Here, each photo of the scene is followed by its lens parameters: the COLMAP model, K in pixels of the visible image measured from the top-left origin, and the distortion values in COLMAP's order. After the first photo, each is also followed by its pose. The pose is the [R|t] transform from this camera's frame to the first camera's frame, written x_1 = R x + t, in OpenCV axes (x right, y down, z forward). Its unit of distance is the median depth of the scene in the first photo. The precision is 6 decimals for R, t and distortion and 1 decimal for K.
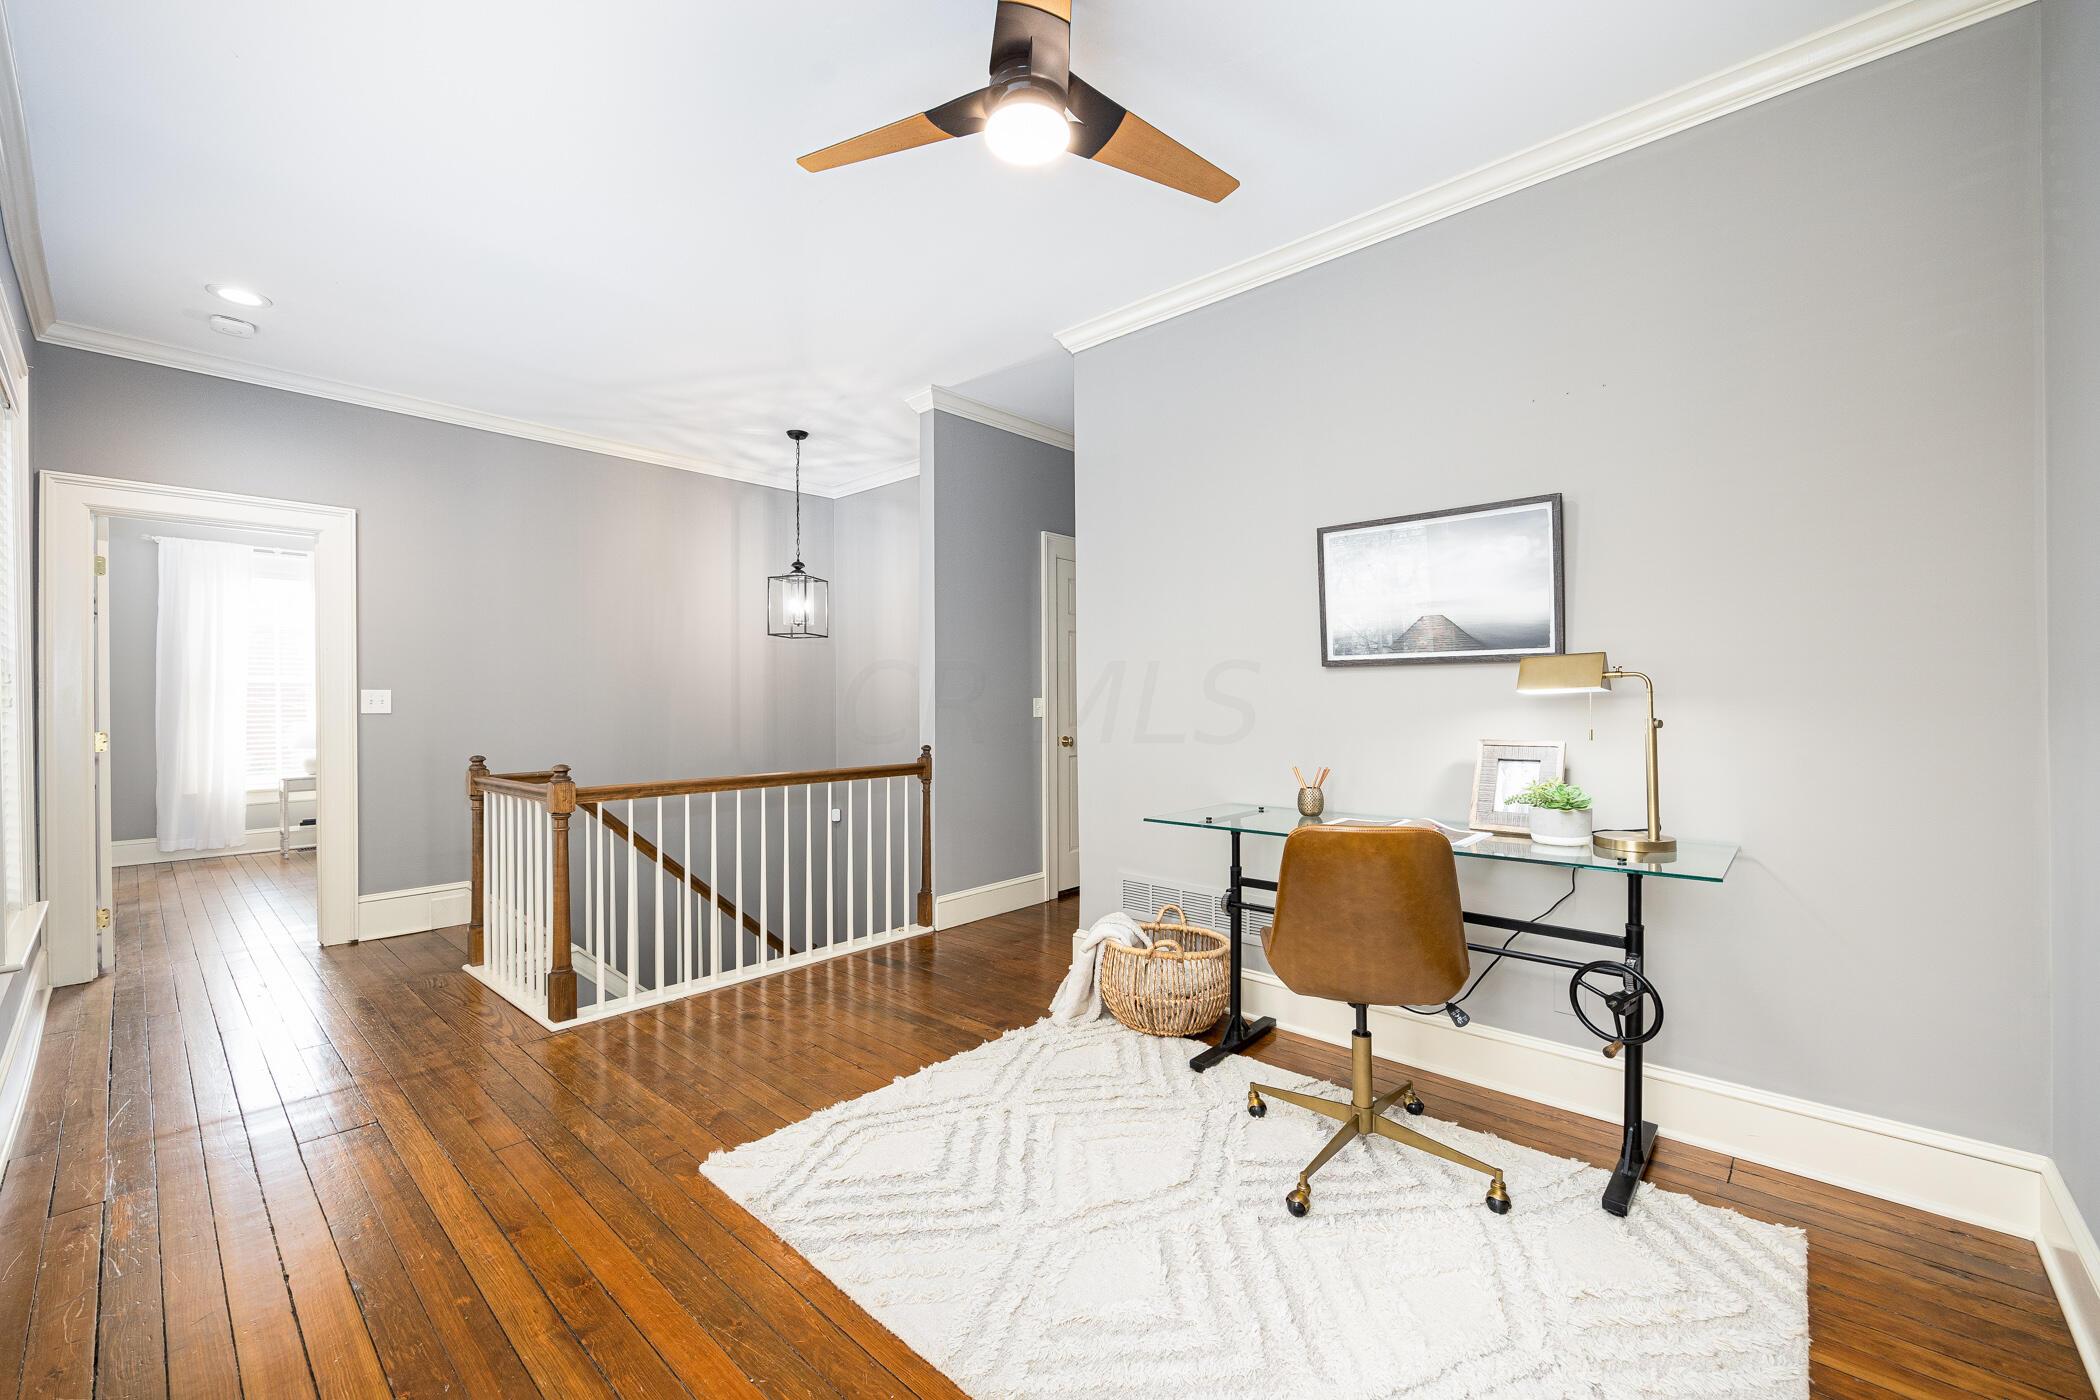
lens RADIAL K [[833.6, 0, 1046.8], [0, 833.6, 700.4], [0, 0, 1]] dist [-0.003426, -0.000263]
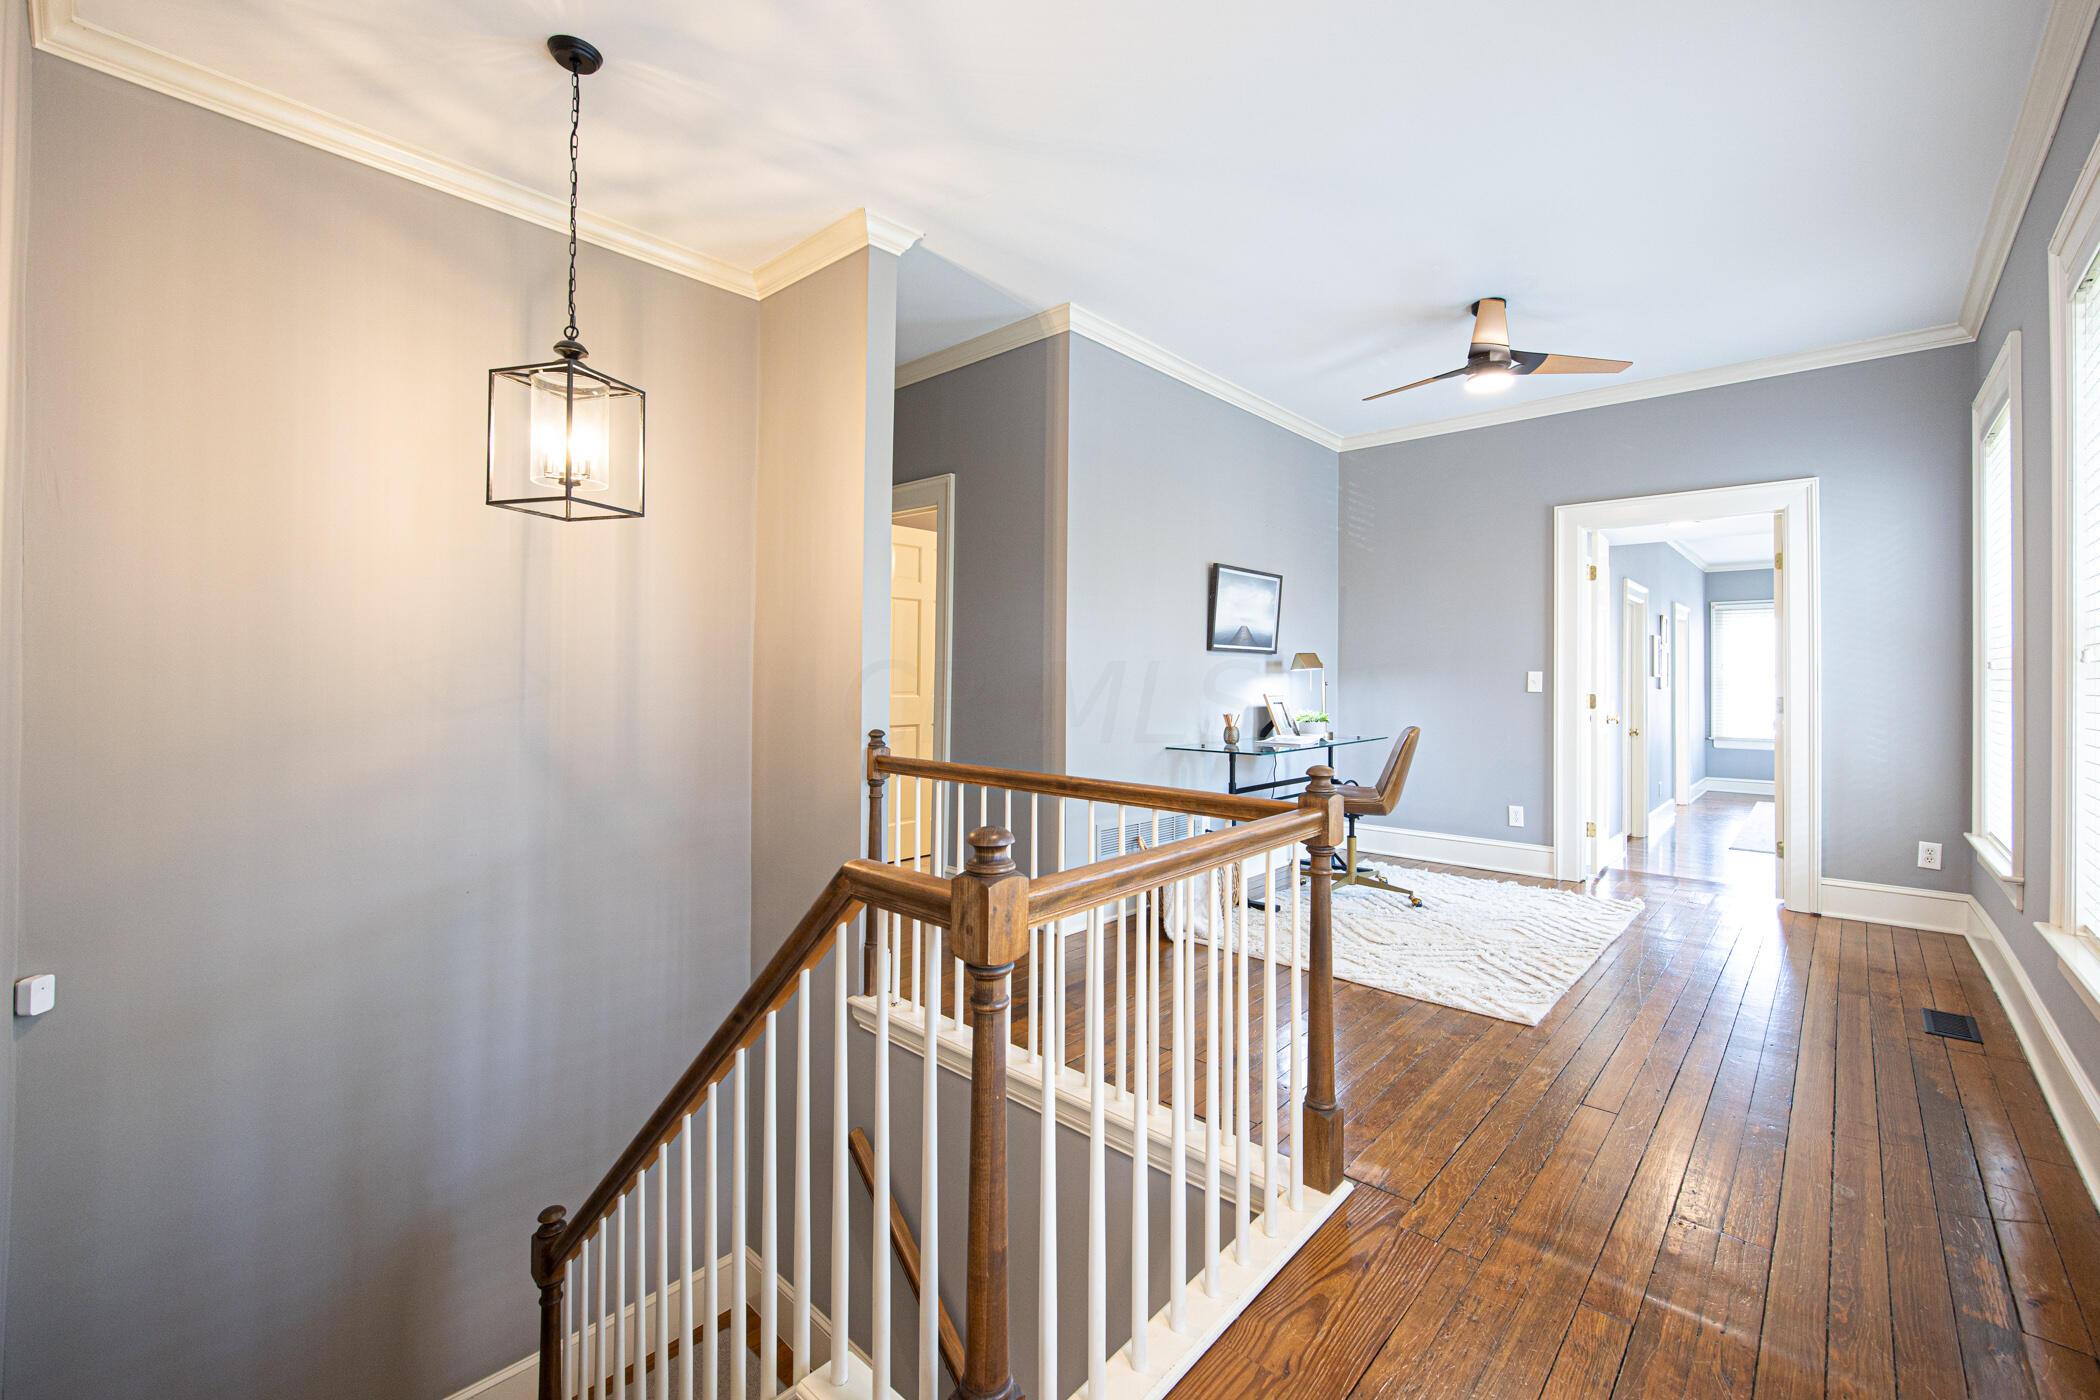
lens RADIAL K [[873.1, 0, 1077.0], [0, 873.1, 664.5], [0, 0, 1]] dist [-0.003268, -0.000250]
pose [[-0.013626, 0.020728, 0.999692, -1.467877], [-0.005550, 0.999768, -0.020805, 0.024149], [-0.999892, -0.005832, -0.013508, 1.427425]]
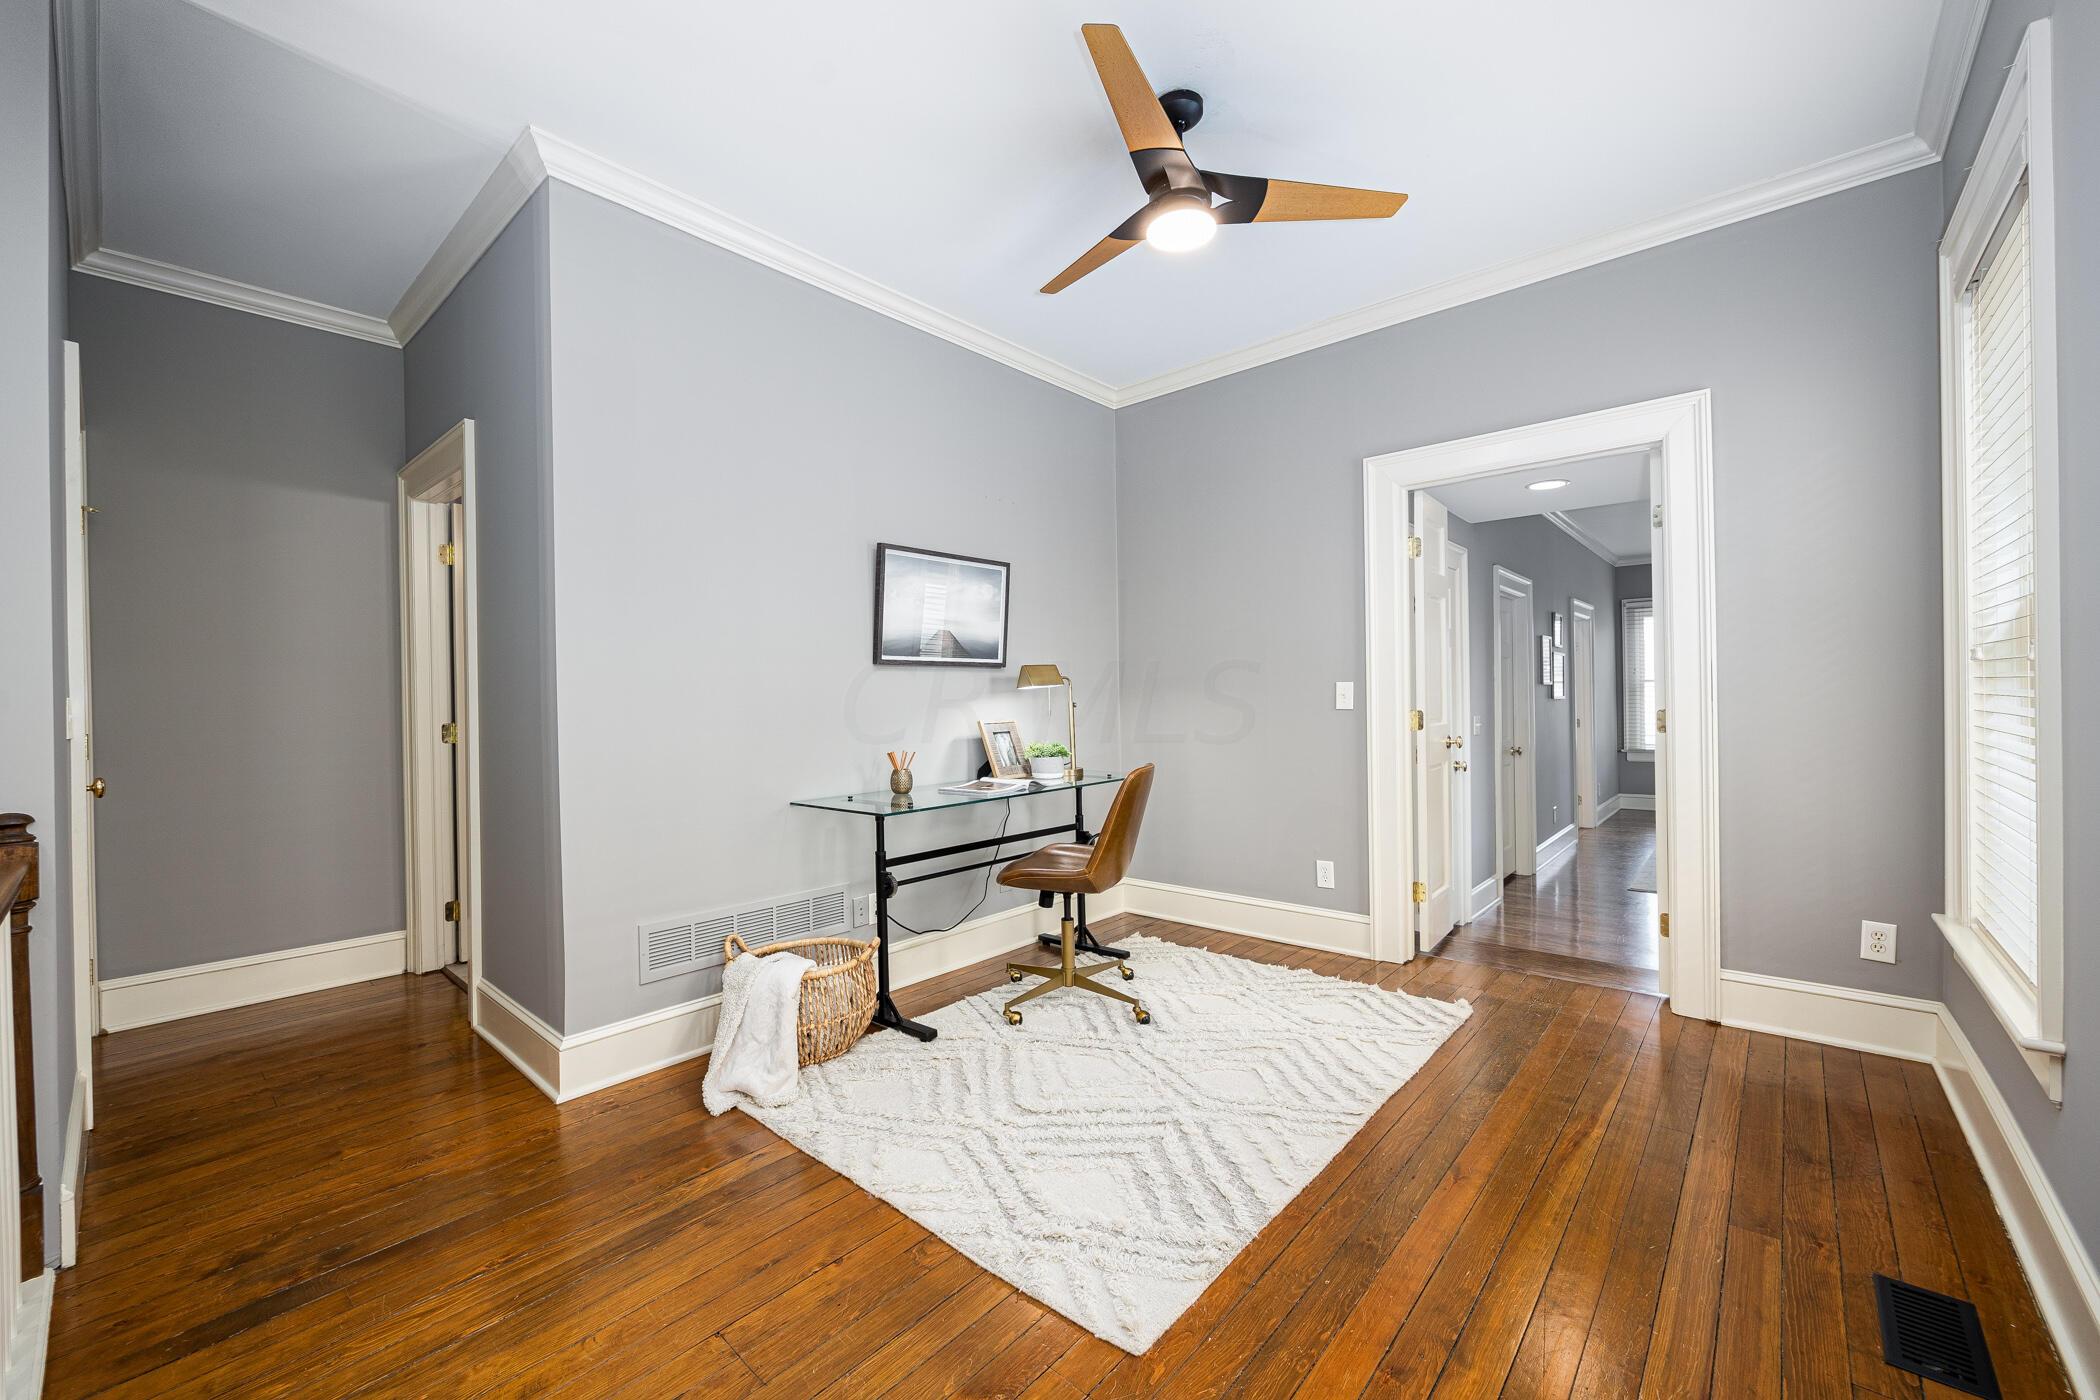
lens RADIAL K [[833.6, 0, 1046.8], [0, 833.6, 700.4], [0, 0, 1]] dist [-0.003426, -0.000263]
pose [[-0.013199, 0.003515, 0.999907, -0.904341], [0.020082, 0.999793, -0.003249, 0.019284], [-0.999711, 0.020037, -0.013267, 0.878632]]
